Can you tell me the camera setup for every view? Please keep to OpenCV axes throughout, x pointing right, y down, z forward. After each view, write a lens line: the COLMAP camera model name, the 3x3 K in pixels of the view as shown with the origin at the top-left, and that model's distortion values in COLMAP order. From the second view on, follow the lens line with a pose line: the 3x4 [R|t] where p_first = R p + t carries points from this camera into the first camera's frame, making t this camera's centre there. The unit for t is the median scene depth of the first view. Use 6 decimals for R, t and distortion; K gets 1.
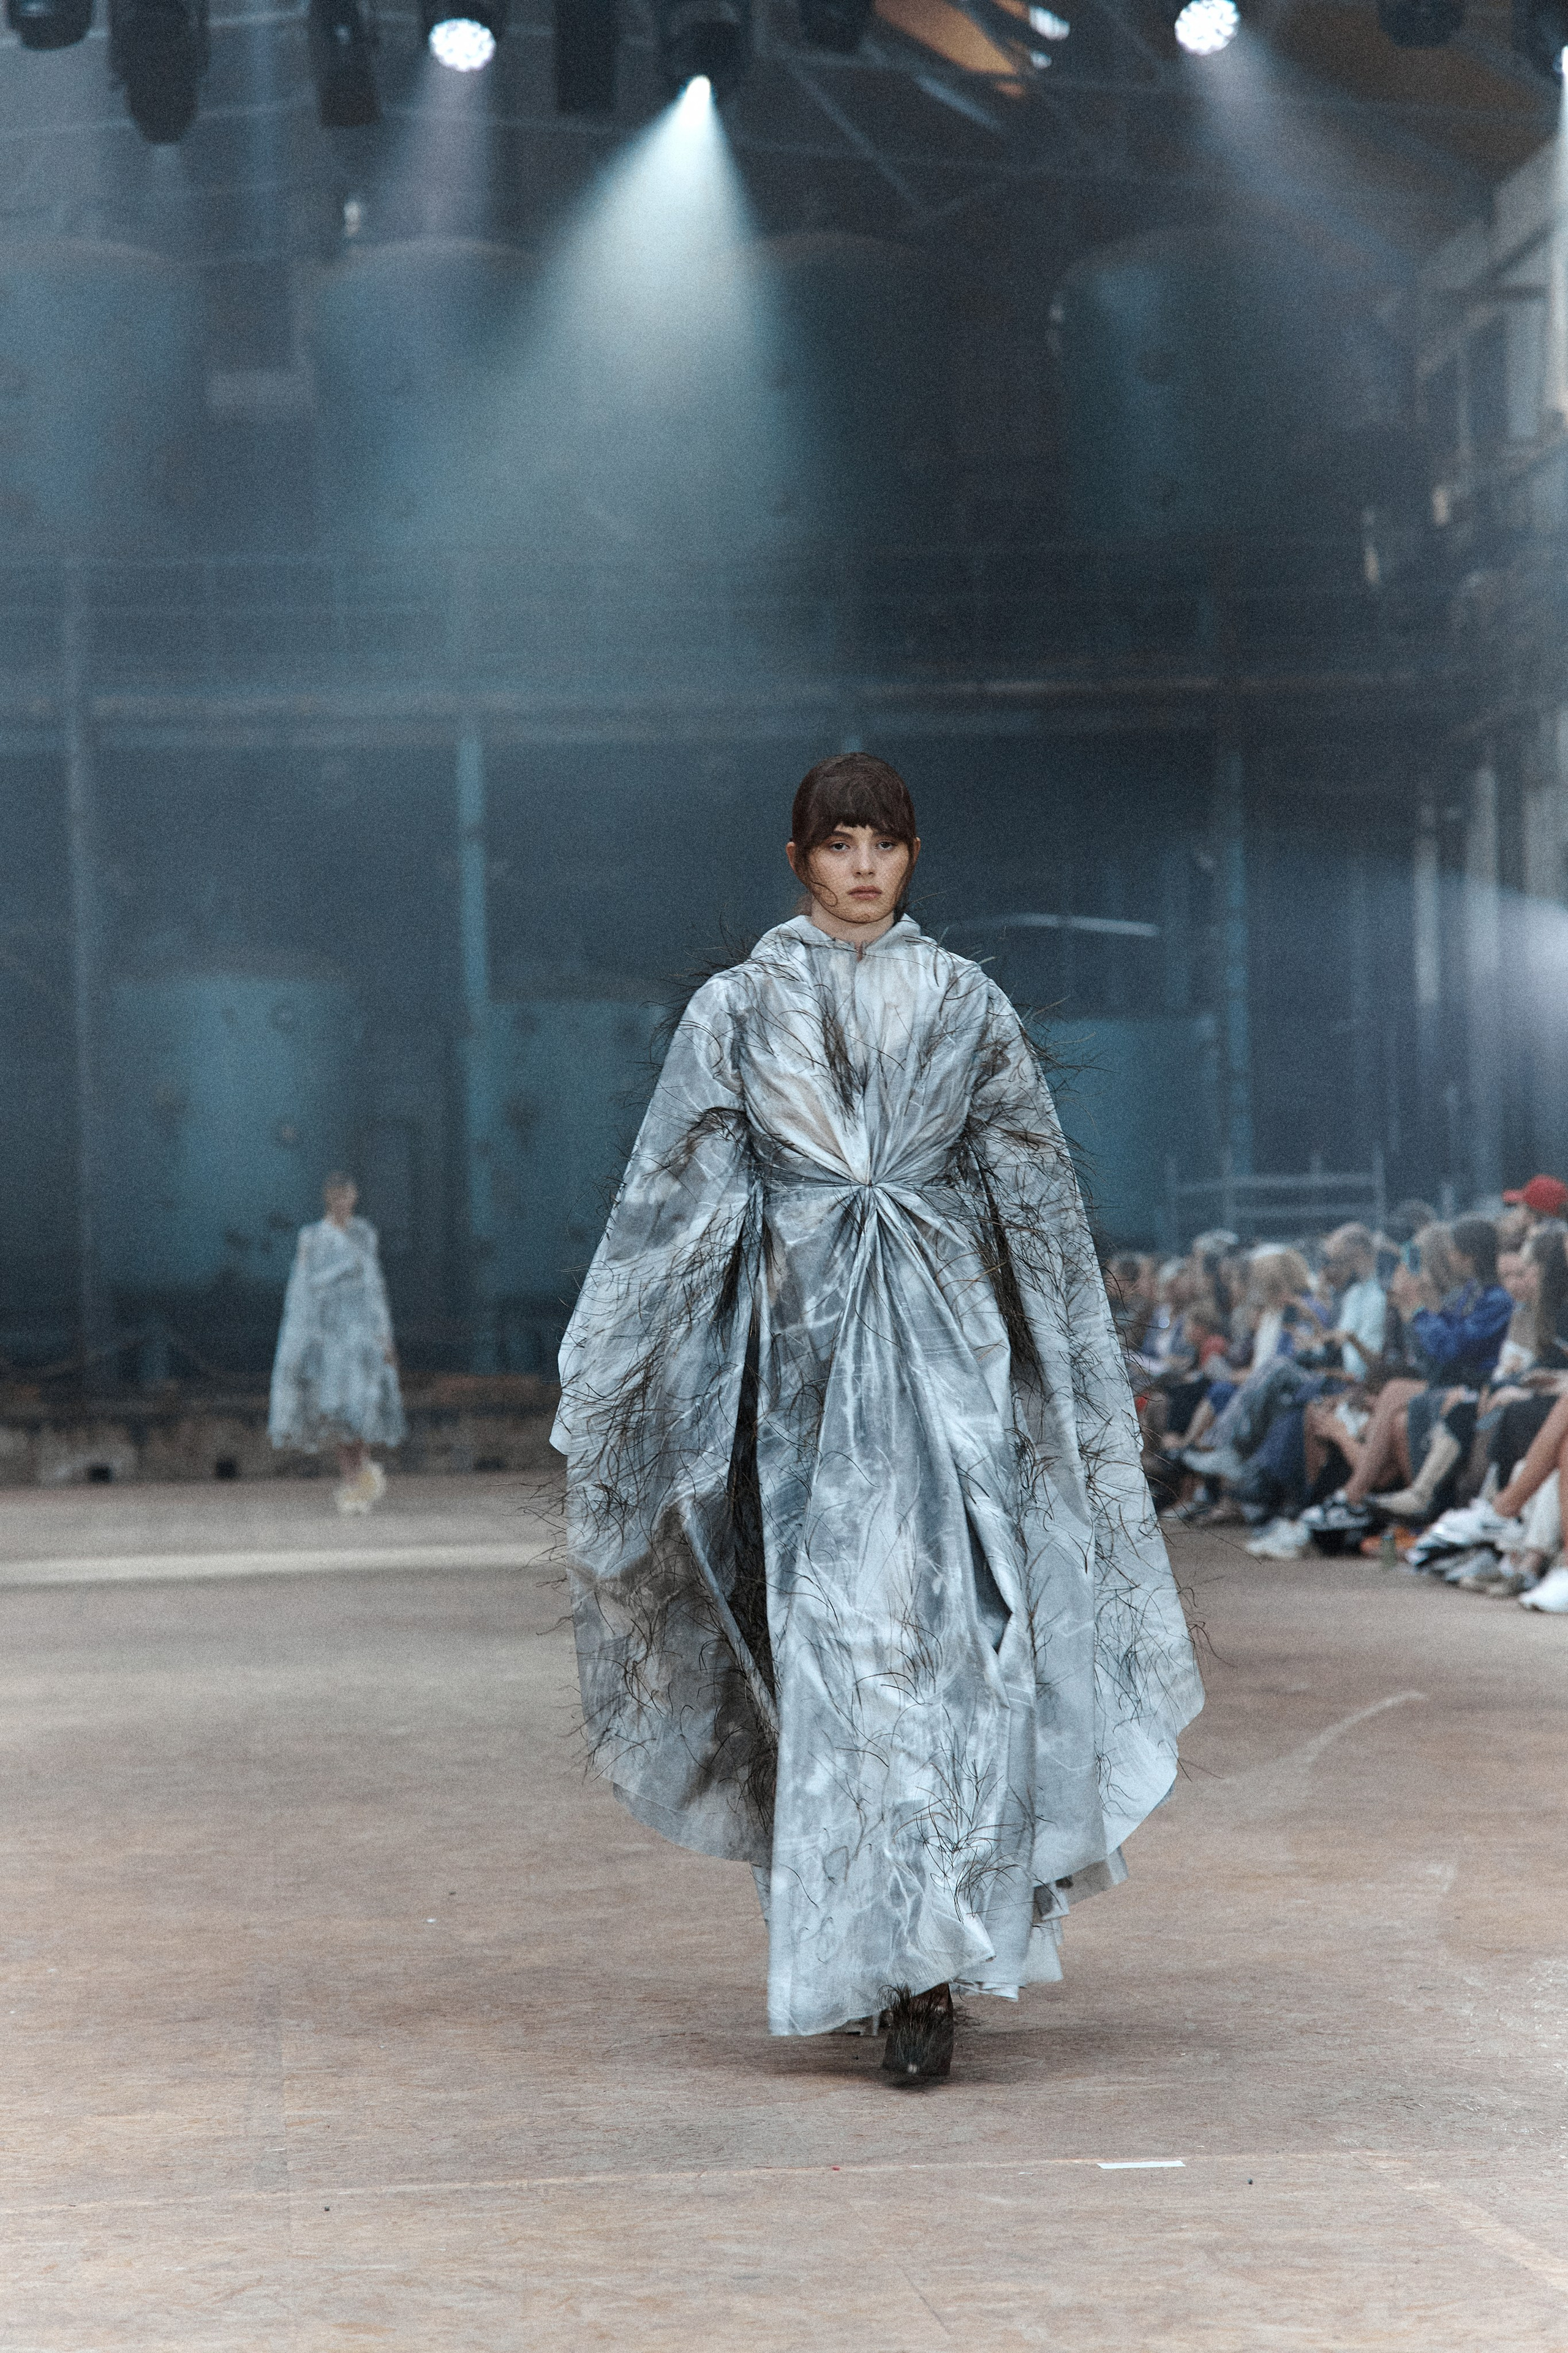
lens RADIAL K [[6817.7, 0, 710.5], [0, 6817.7, 1186.8], [0, 0, 1]] dist [0.592660, 0.000000]
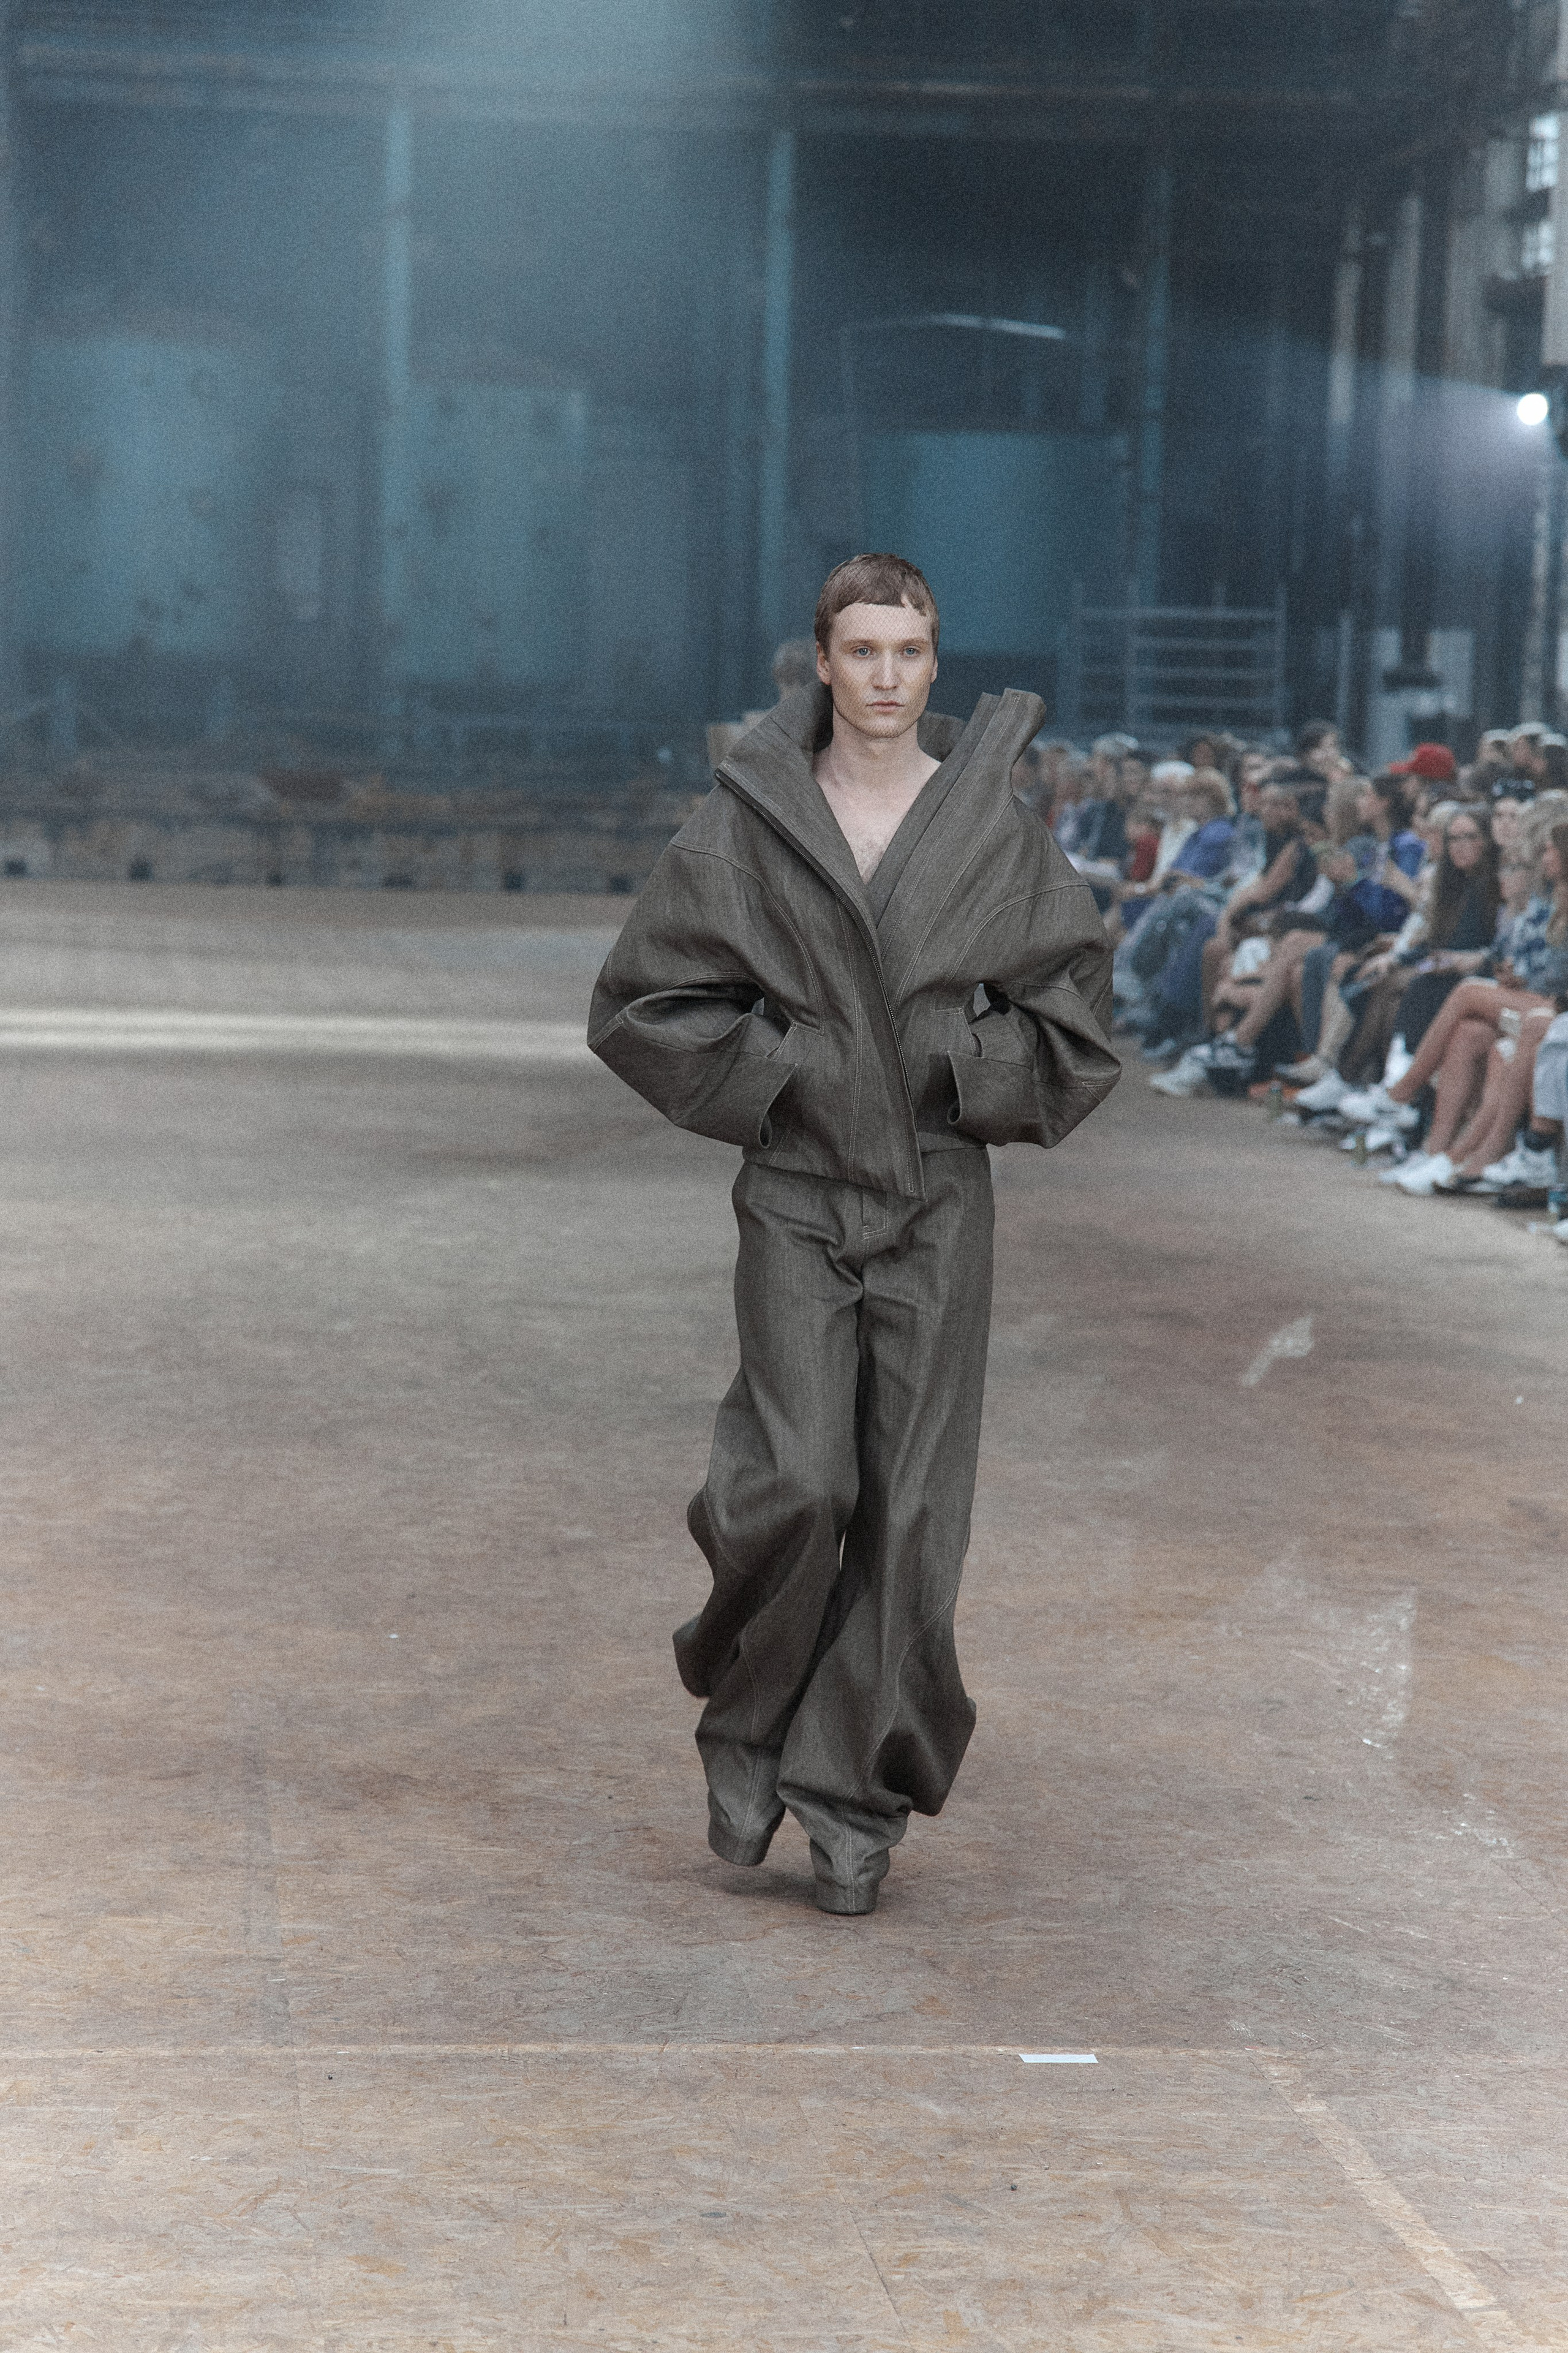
lens RADIAL K [[6817.7, 0, 683.0], [0, 6817.7, 1206.5], [0, 0, 1]] dist [0.592660, 0.000000]
pose [[0.998794, 0.045551, 0.018338, -0.021185], [-0.047358, 0.992281, 0.114609, -0.101872], [-0.012976, -0.115339, 0.993241, -0.075071]]
